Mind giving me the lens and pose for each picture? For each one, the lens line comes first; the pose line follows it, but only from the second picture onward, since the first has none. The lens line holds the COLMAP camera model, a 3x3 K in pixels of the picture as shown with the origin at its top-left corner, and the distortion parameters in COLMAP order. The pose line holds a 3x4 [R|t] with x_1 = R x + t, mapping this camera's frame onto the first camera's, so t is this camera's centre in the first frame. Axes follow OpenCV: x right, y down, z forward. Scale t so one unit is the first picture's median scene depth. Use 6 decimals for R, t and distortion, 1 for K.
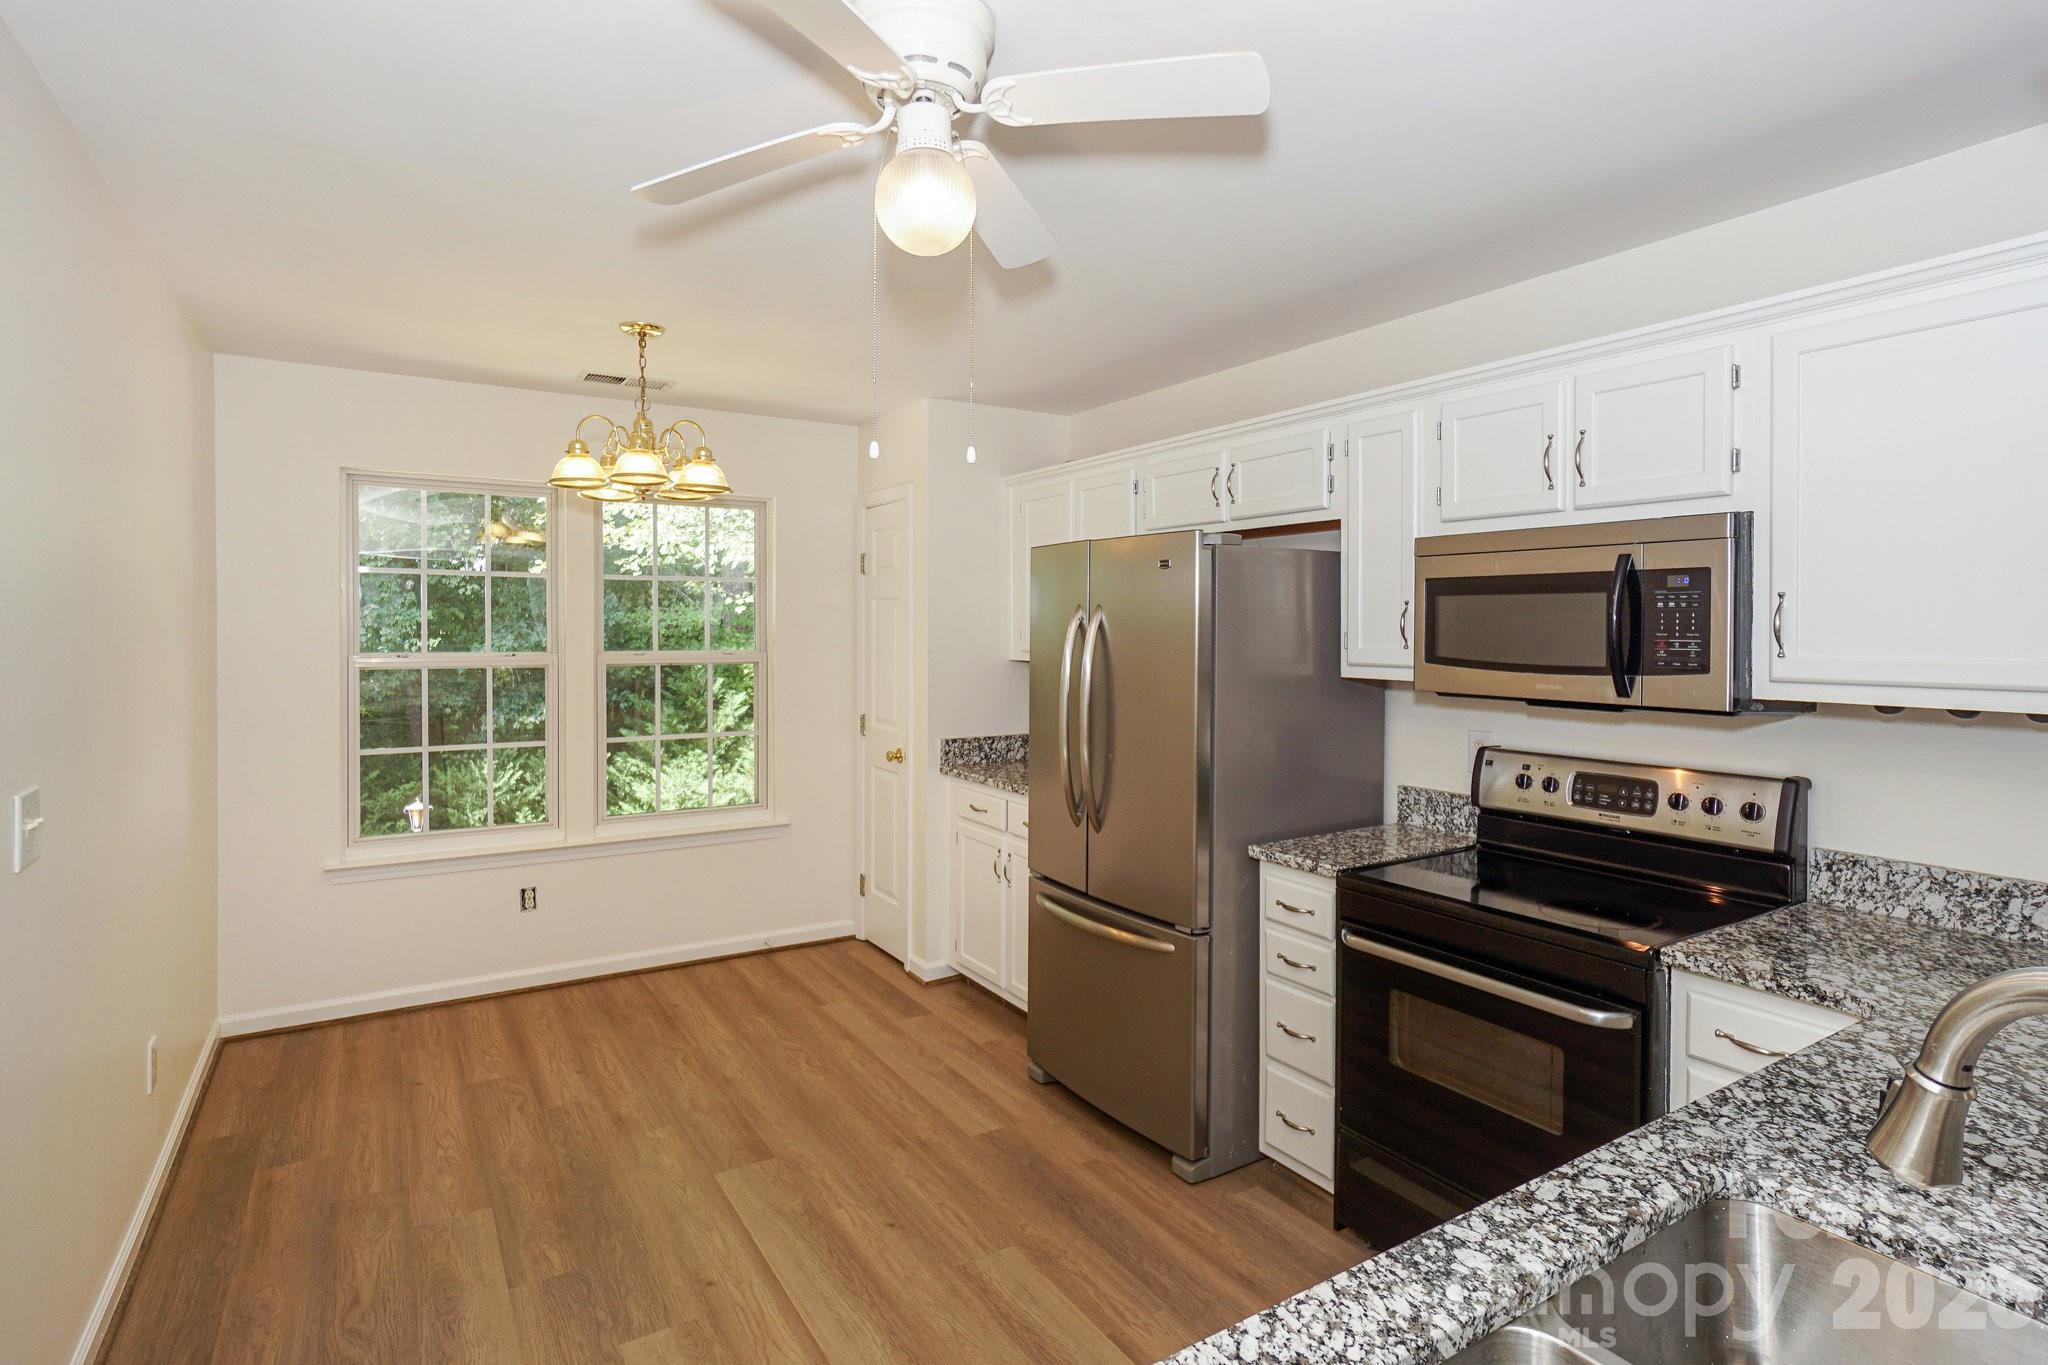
lens RADIAL K [[990.0, 0, 1002.4], [0, 990.0, 653.3], [0, 0, 1]] dist [-0.002791, -0.001319]
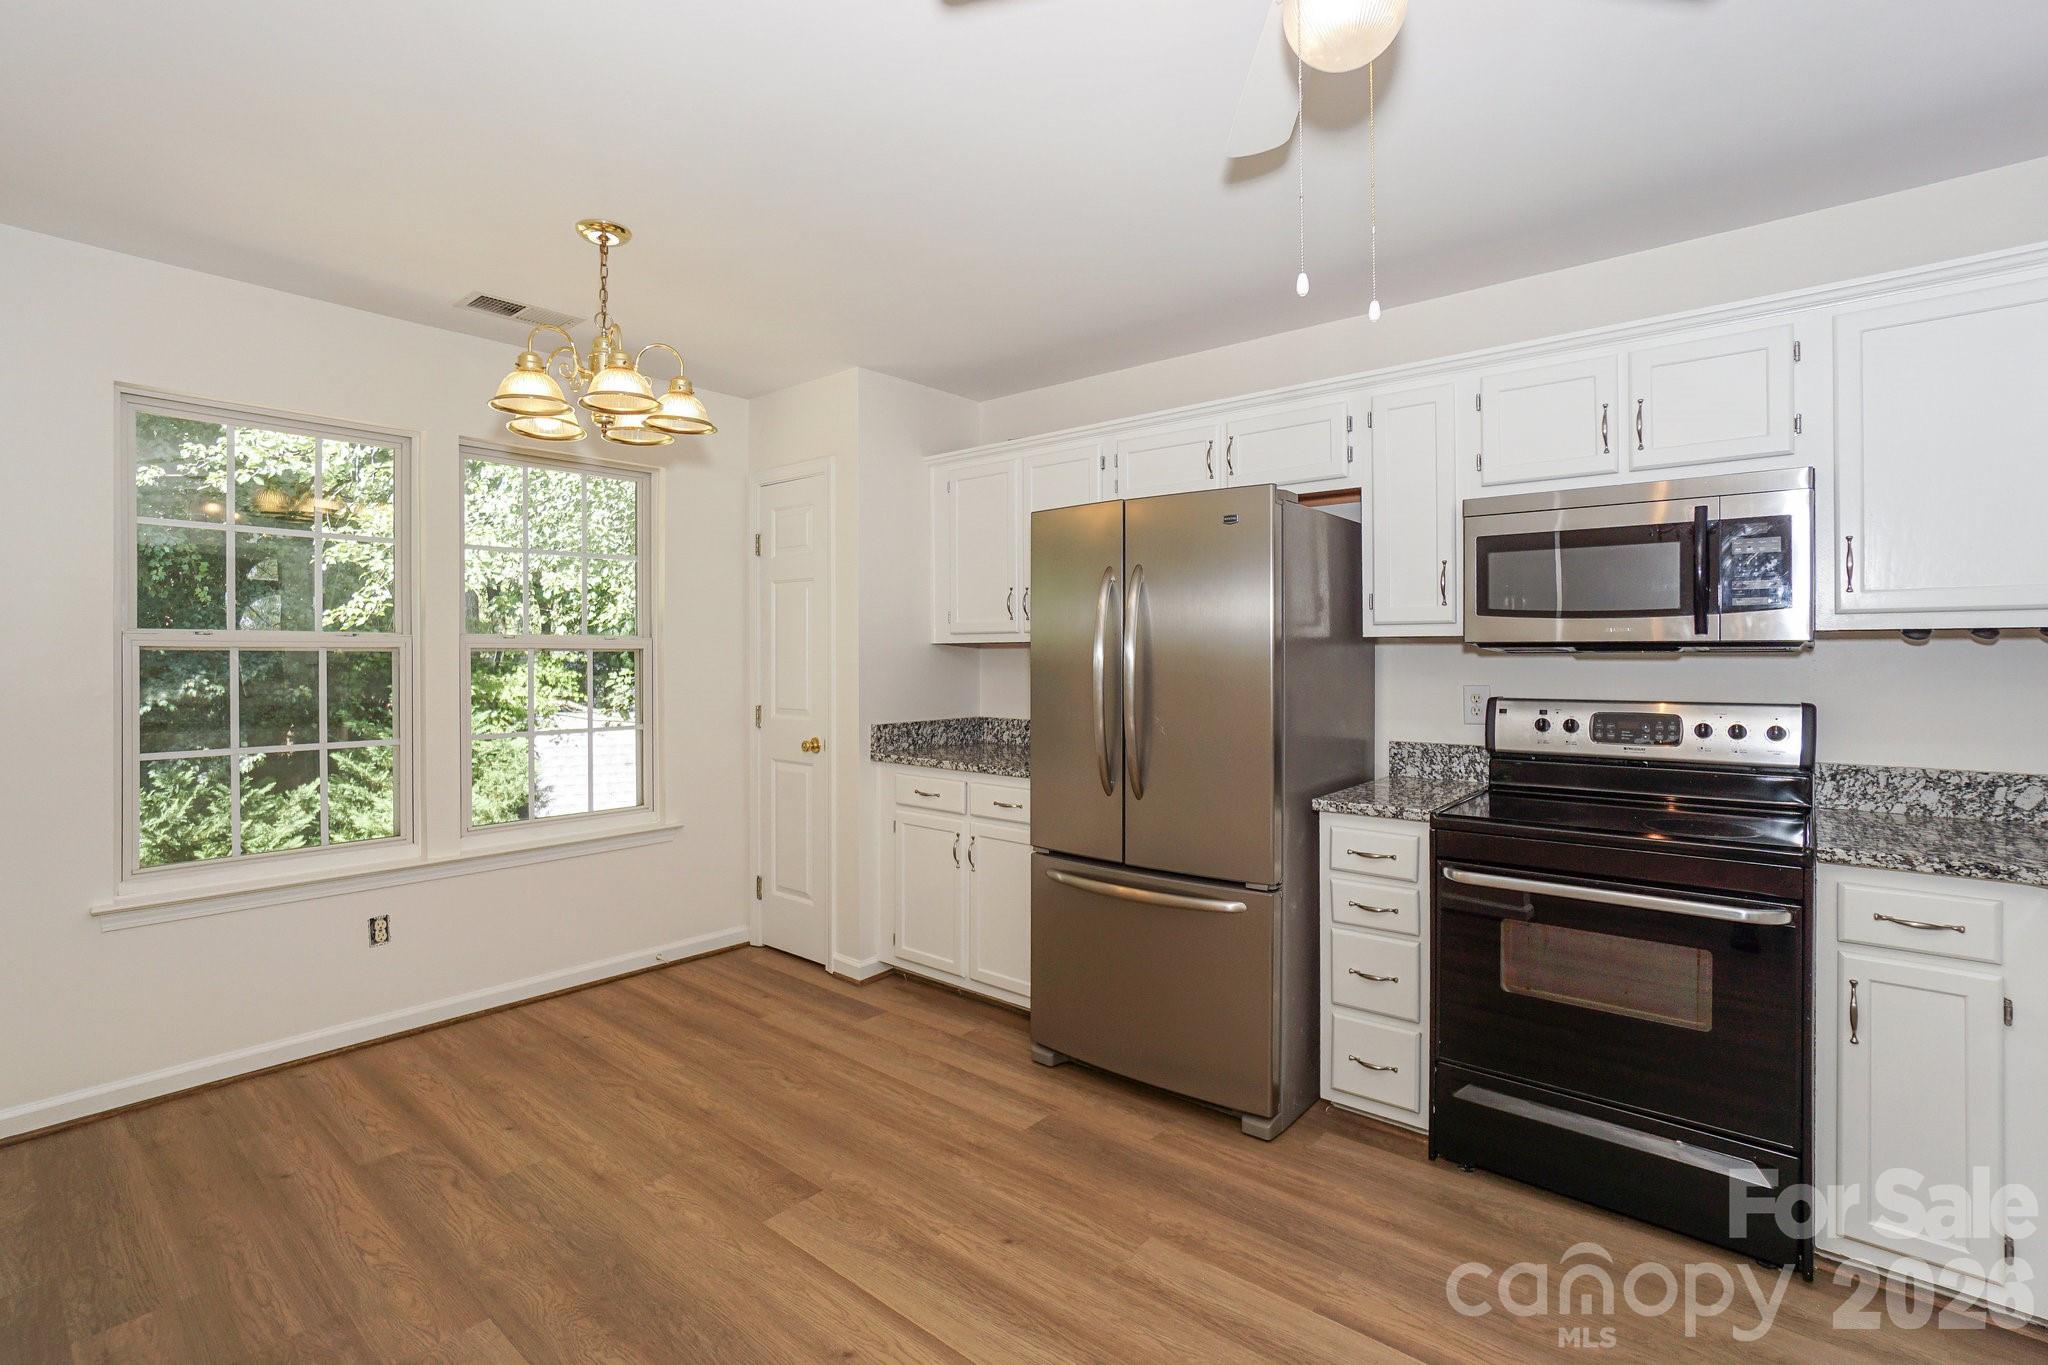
lens RADIAL K [[912.9, 0, 1027.4], [0, 912.9, 661.4], [0, 0, 1]] dist [-0.026705, 0.008816]
pose [[0.953342, -0.006318, 0.301826, -0.290494], [0.009235, 0.999923, -0.008241, 0.054628], [-0.301751, 0.010644, 0.953327, 0.183920]]
